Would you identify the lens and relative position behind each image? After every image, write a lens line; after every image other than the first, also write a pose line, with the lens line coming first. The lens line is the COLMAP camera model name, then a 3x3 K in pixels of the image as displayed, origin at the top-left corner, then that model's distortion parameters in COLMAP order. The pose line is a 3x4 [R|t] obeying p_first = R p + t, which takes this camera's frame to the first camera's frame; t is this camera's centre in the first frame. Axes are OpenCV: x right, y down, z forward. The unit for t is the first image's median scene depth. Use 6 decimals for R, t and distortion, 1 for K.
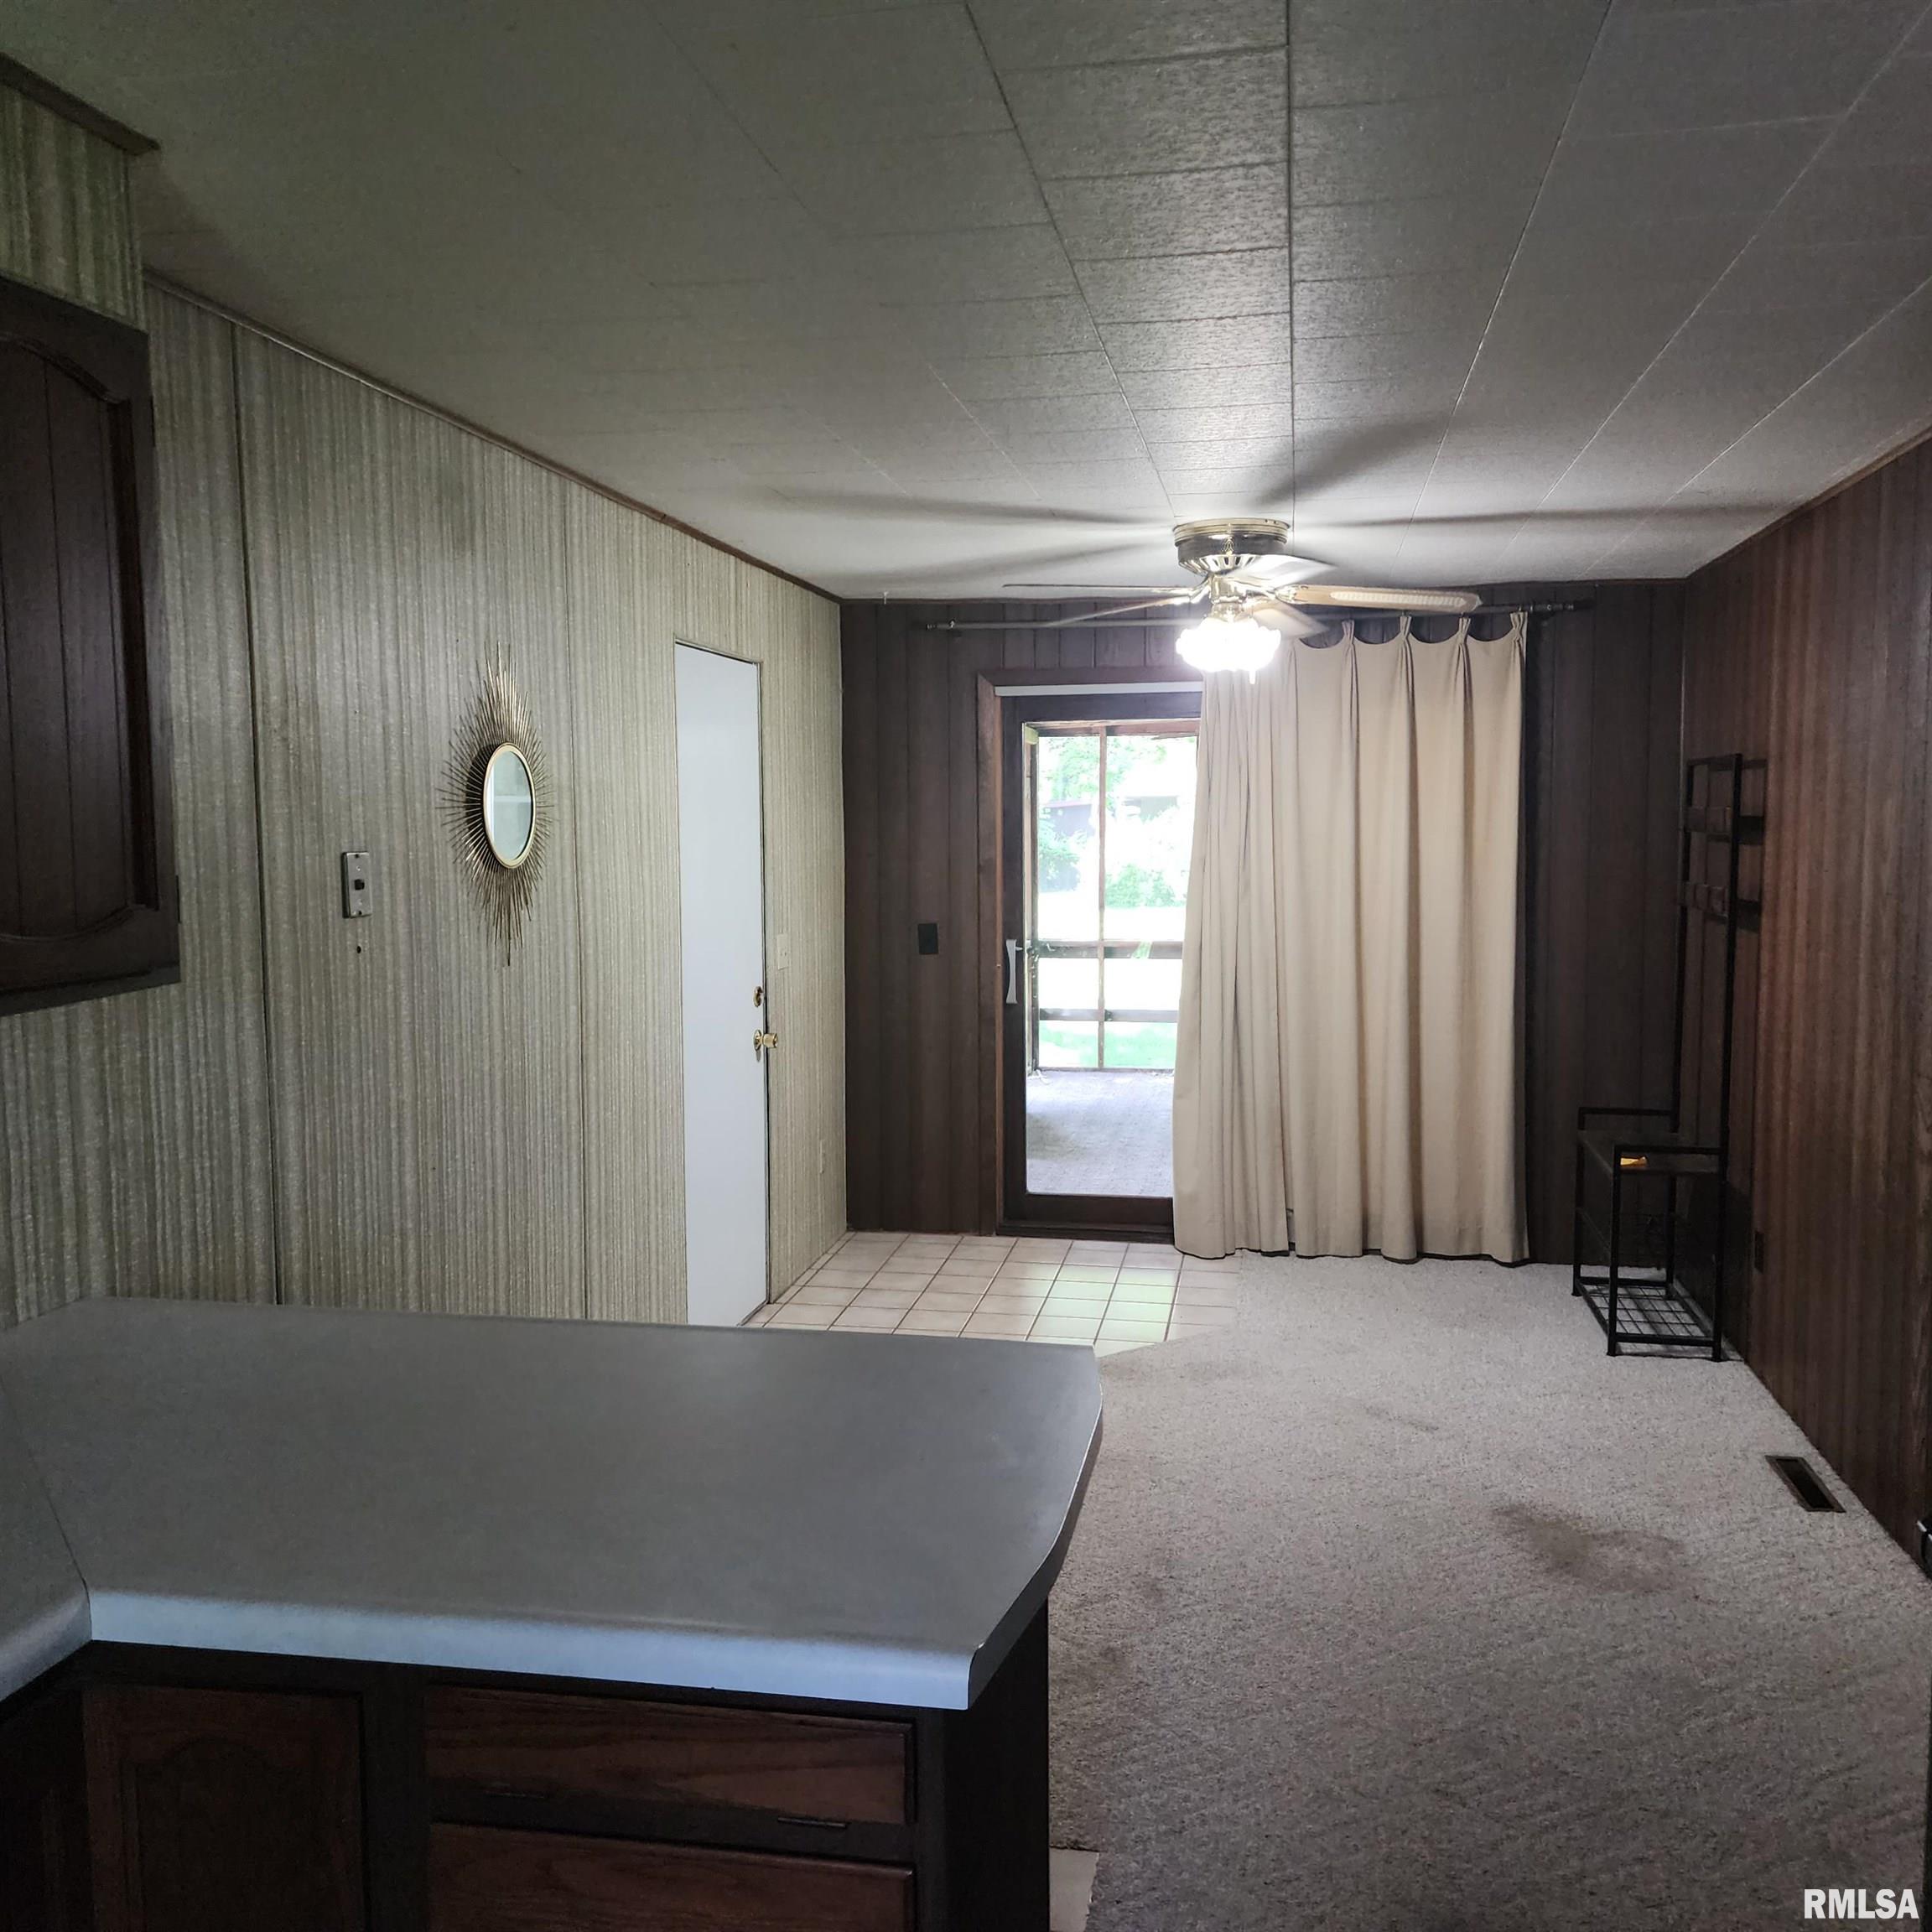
lens RADIAL K [[1738.1, 0, 972.3], [0, 1738.1, 961.0], [0, 0, 1]] dist [0.069986, -0.062886]
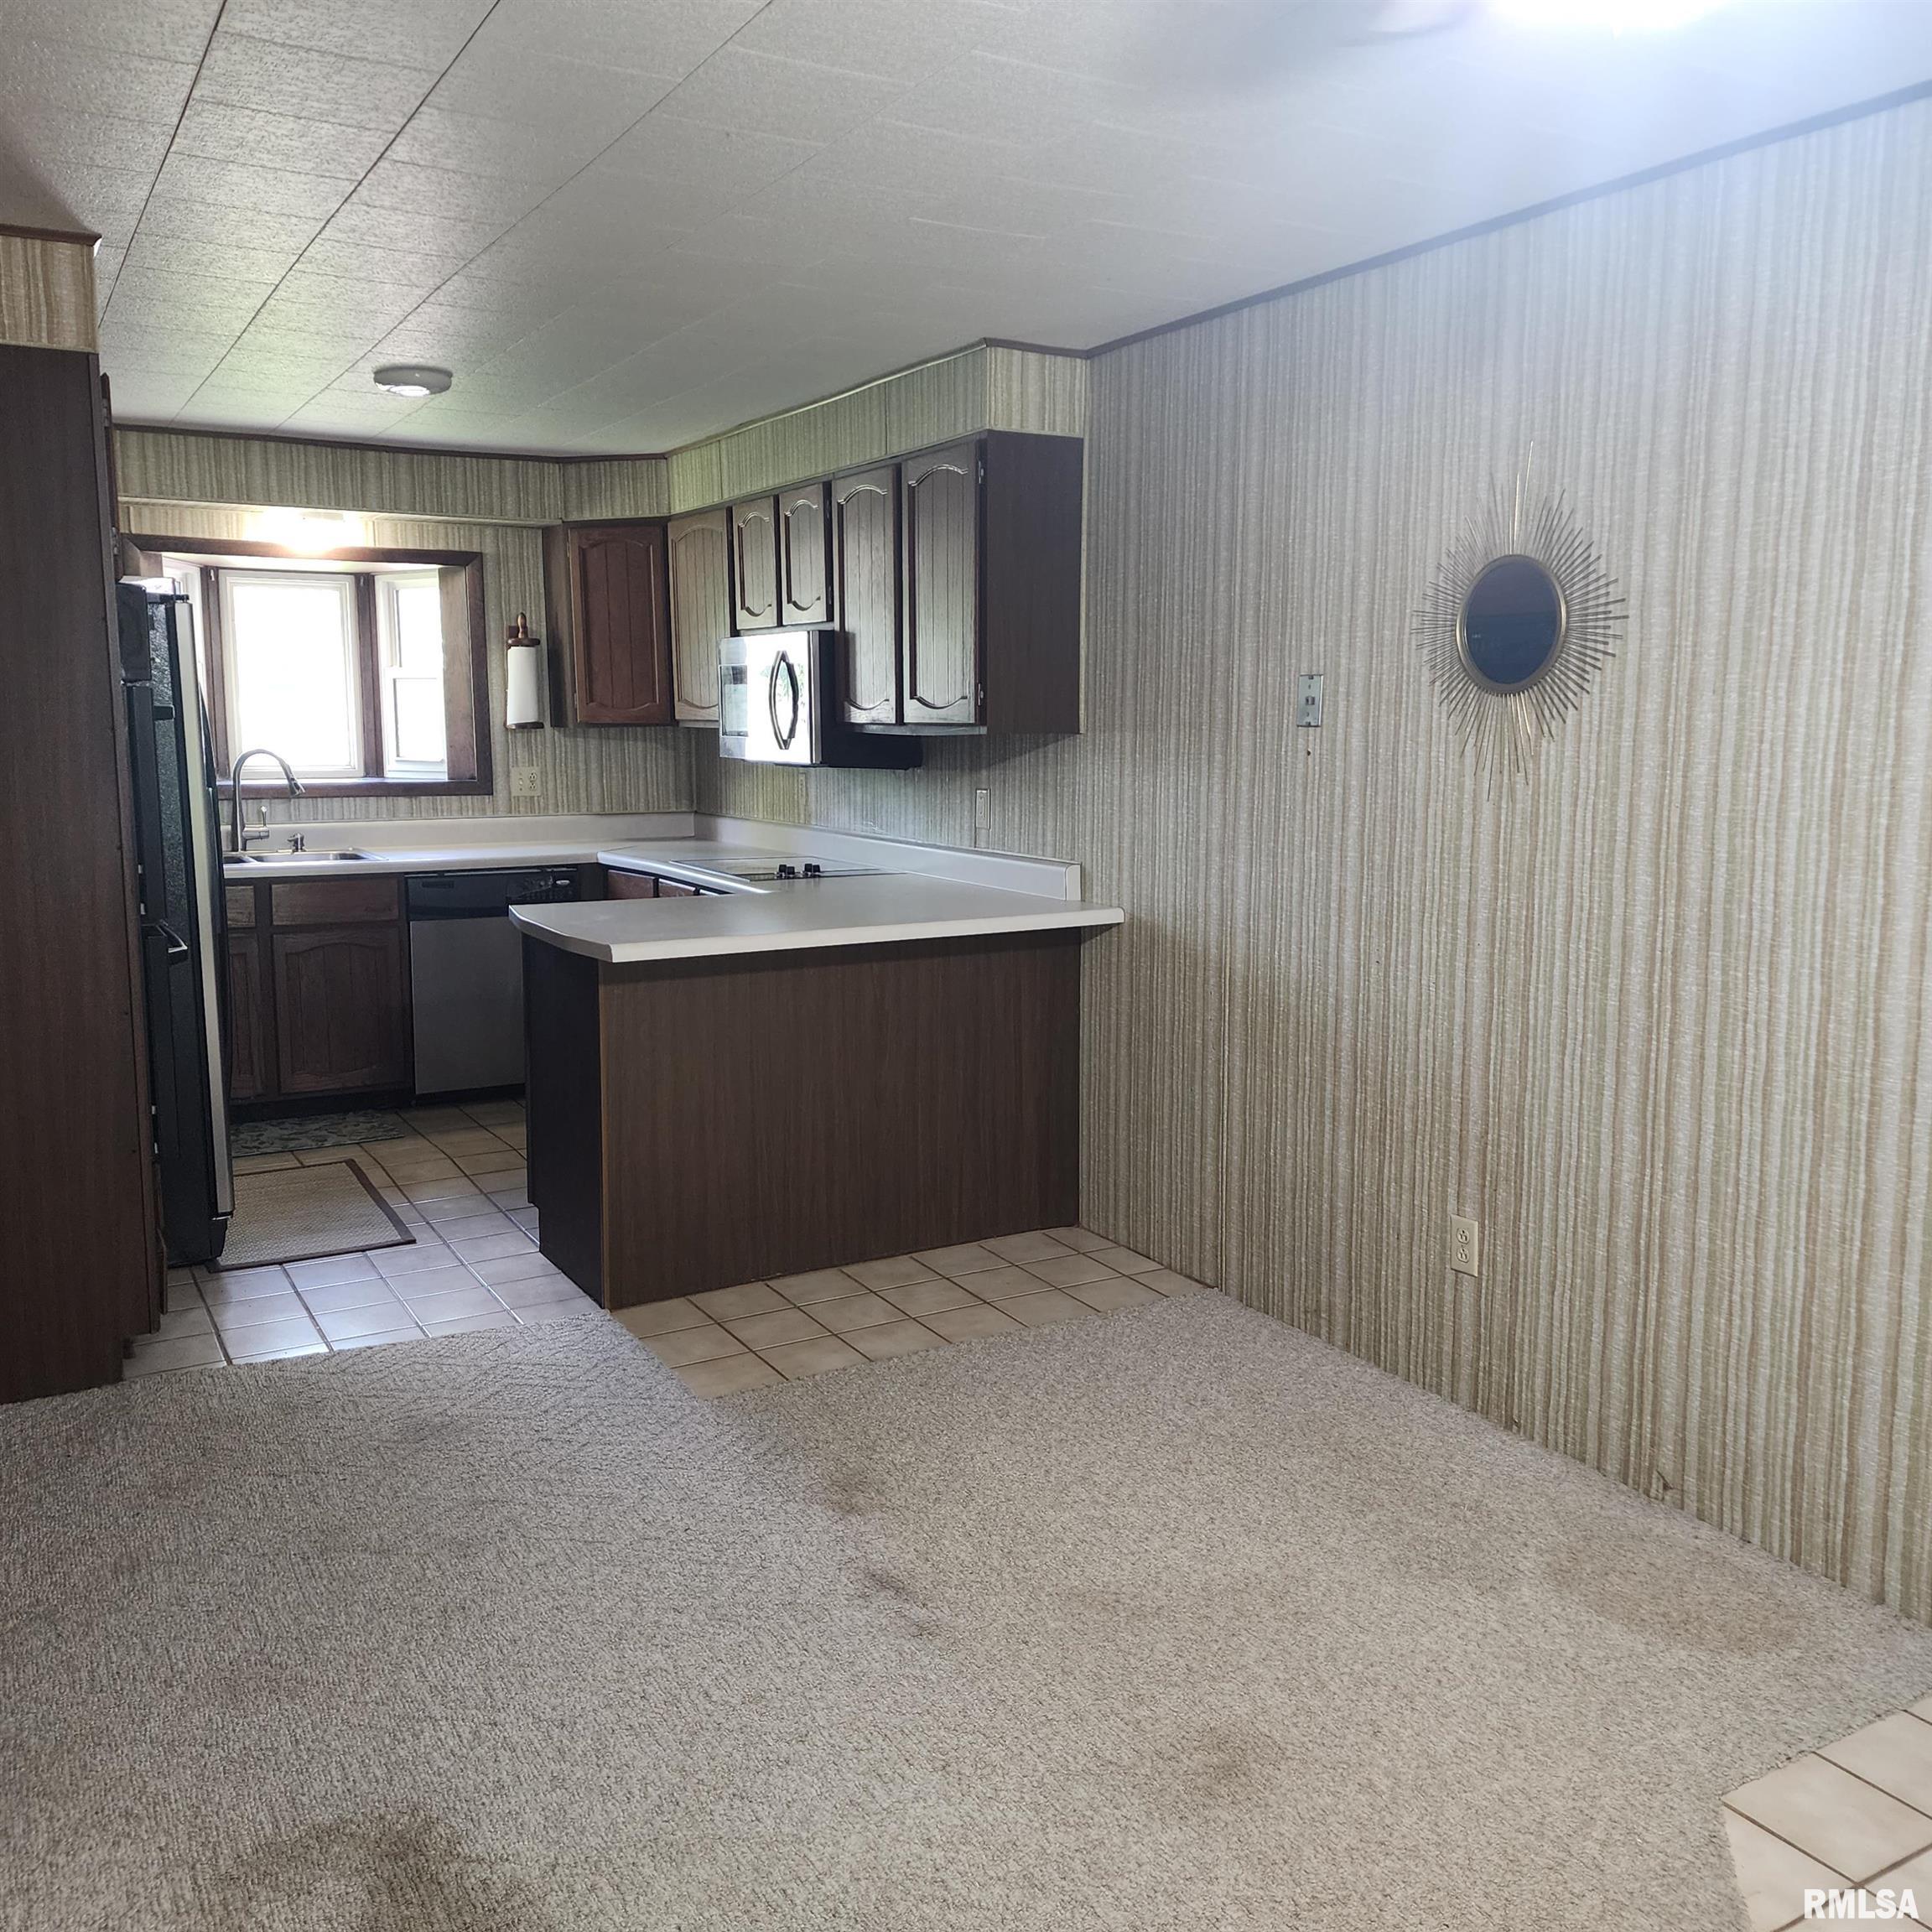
lens RADIAL K [[1738.1, 0, 972.3], [0, 1738.1, 961.0], [0, 0, 1]] dist [0.069986, -0.062886]
pose [[-0.763699, 0.100226, -0.637745, 0.504461], [-0.050112, 0.975691, 0.213345, -0.089927], [0.643625, 0.194890, -0.740112, 1.395408]]
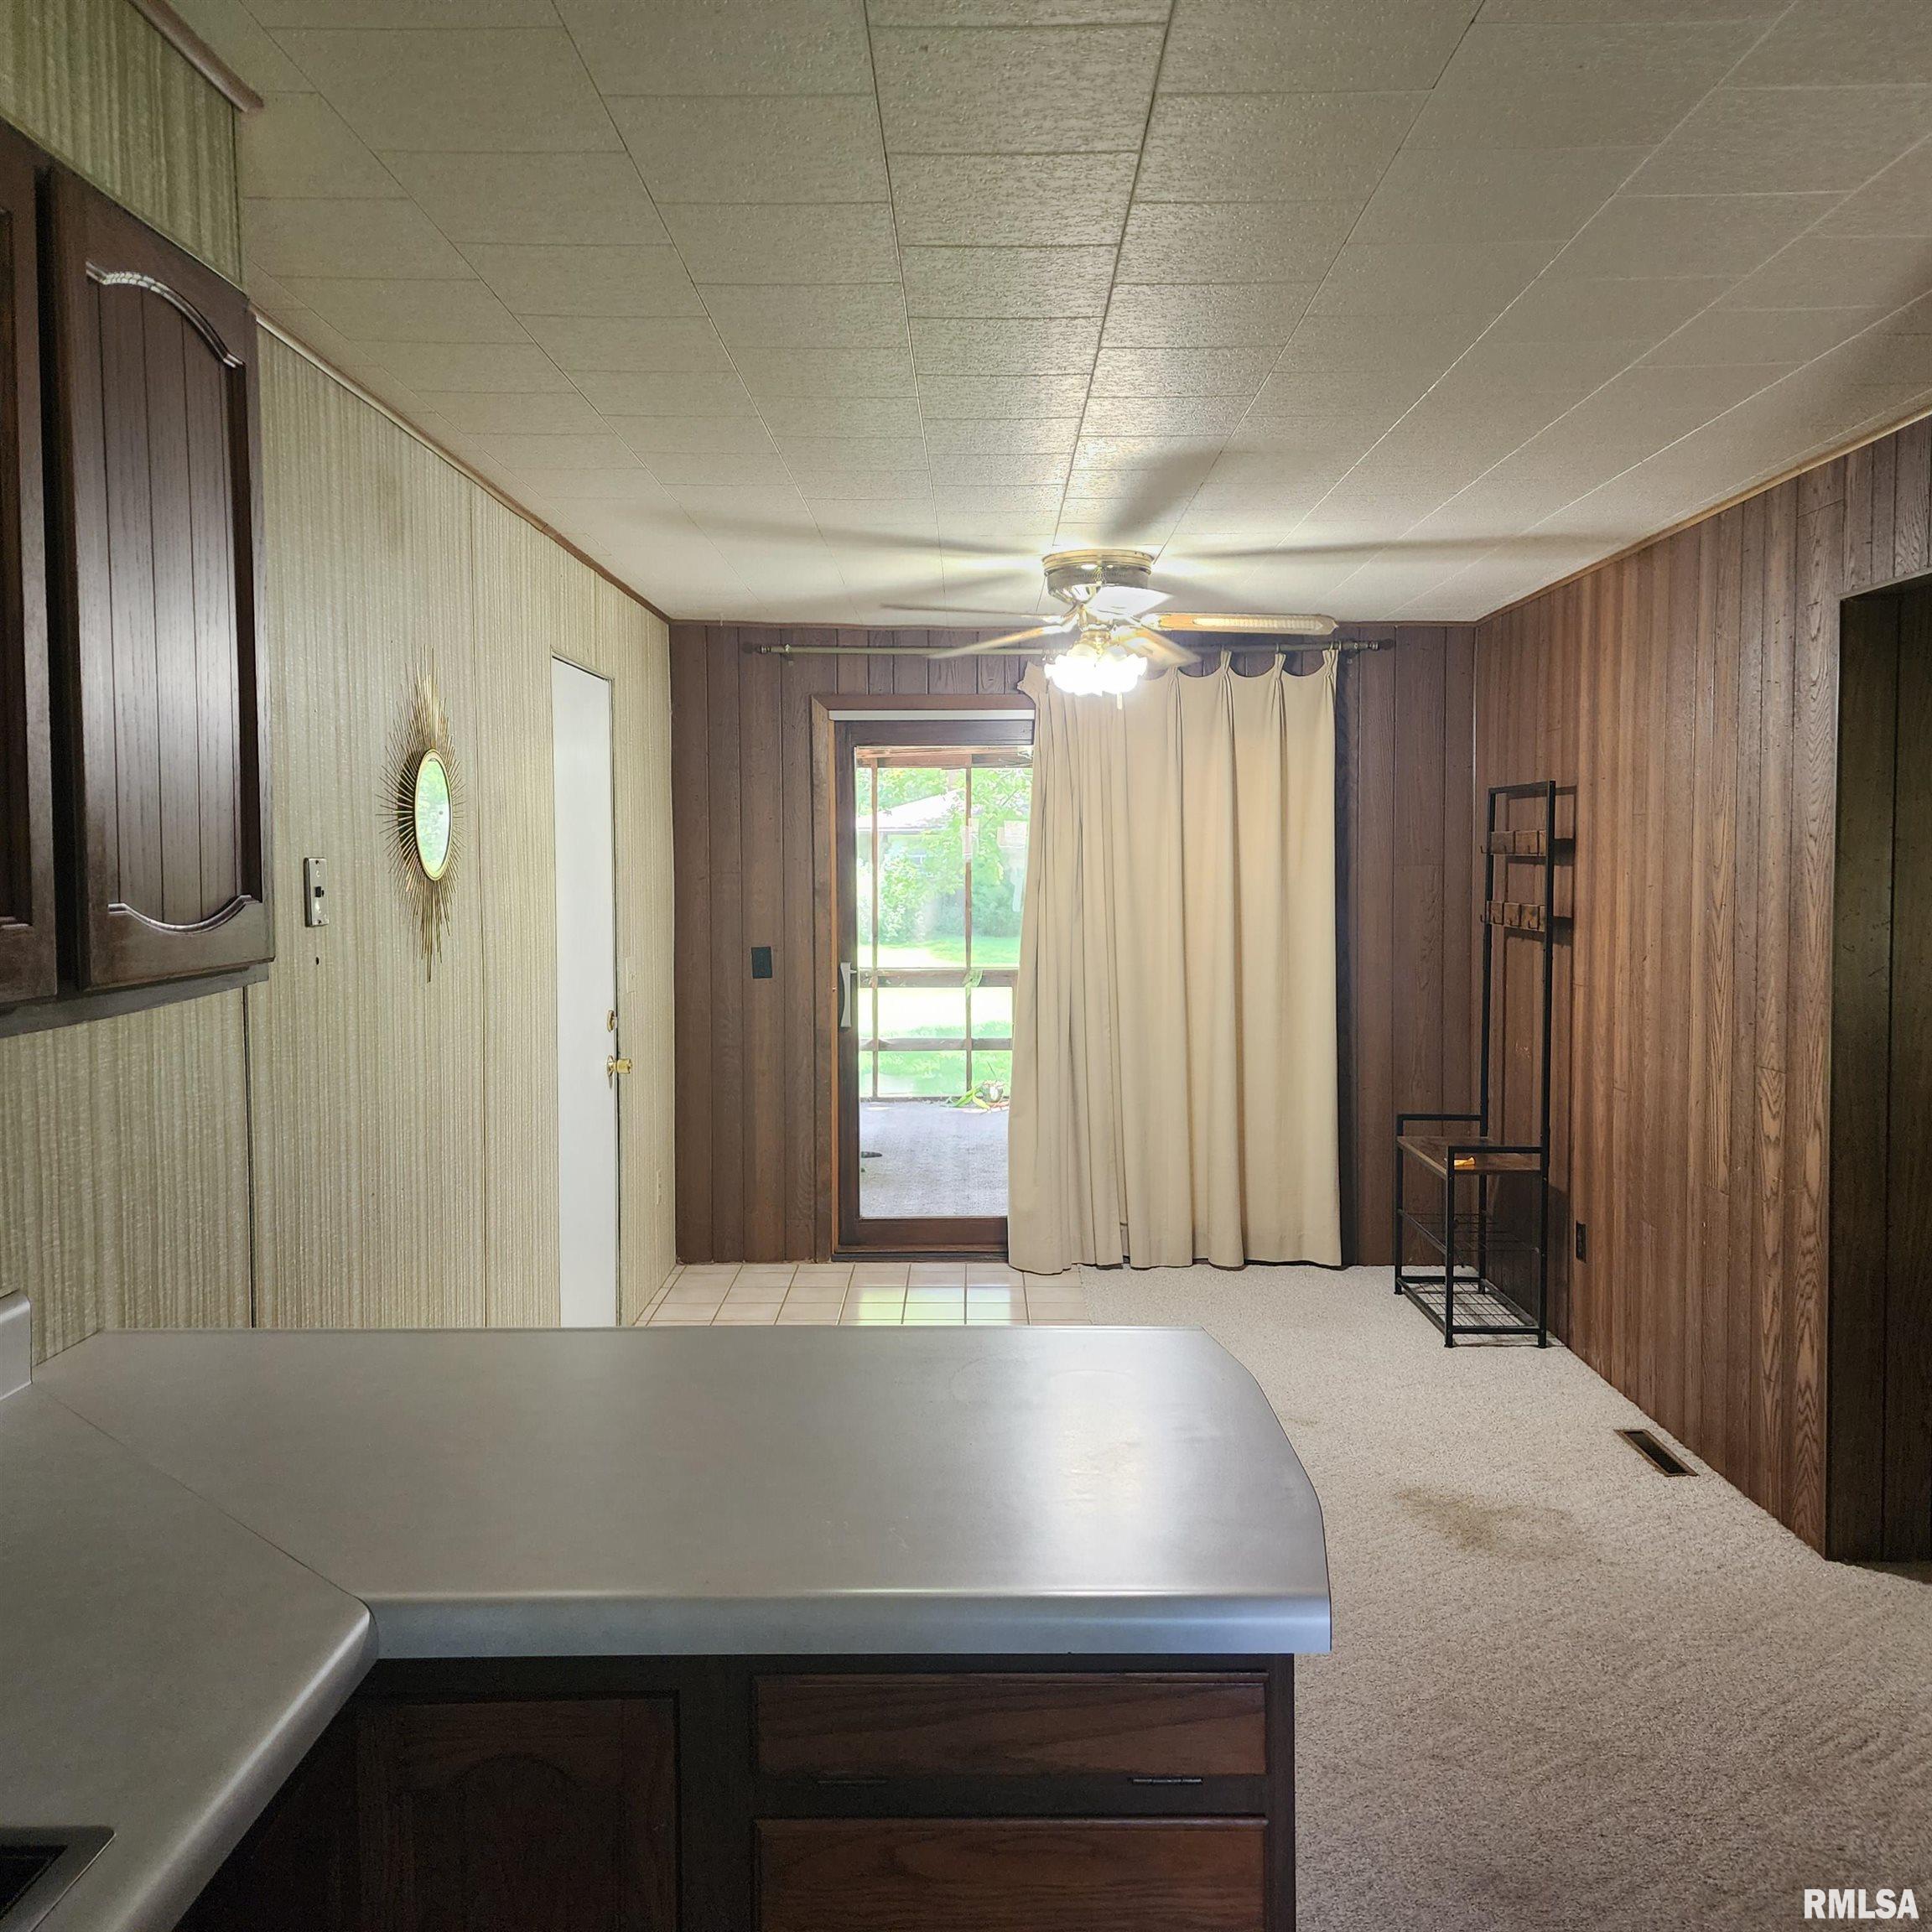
lens RADIAL K [[1737.0, 0, 974.0], [0, 1737.0, 939.2], [0, 0, 1]] dist [0.071588, -0.067684]
pose [[0.984242, -0.006676, 0.176700, -0.130228], [0.012945, 0.999326, -0.034346, 0.014619], [-0.176351, 0.036092, 0.983665, 0.004888]]
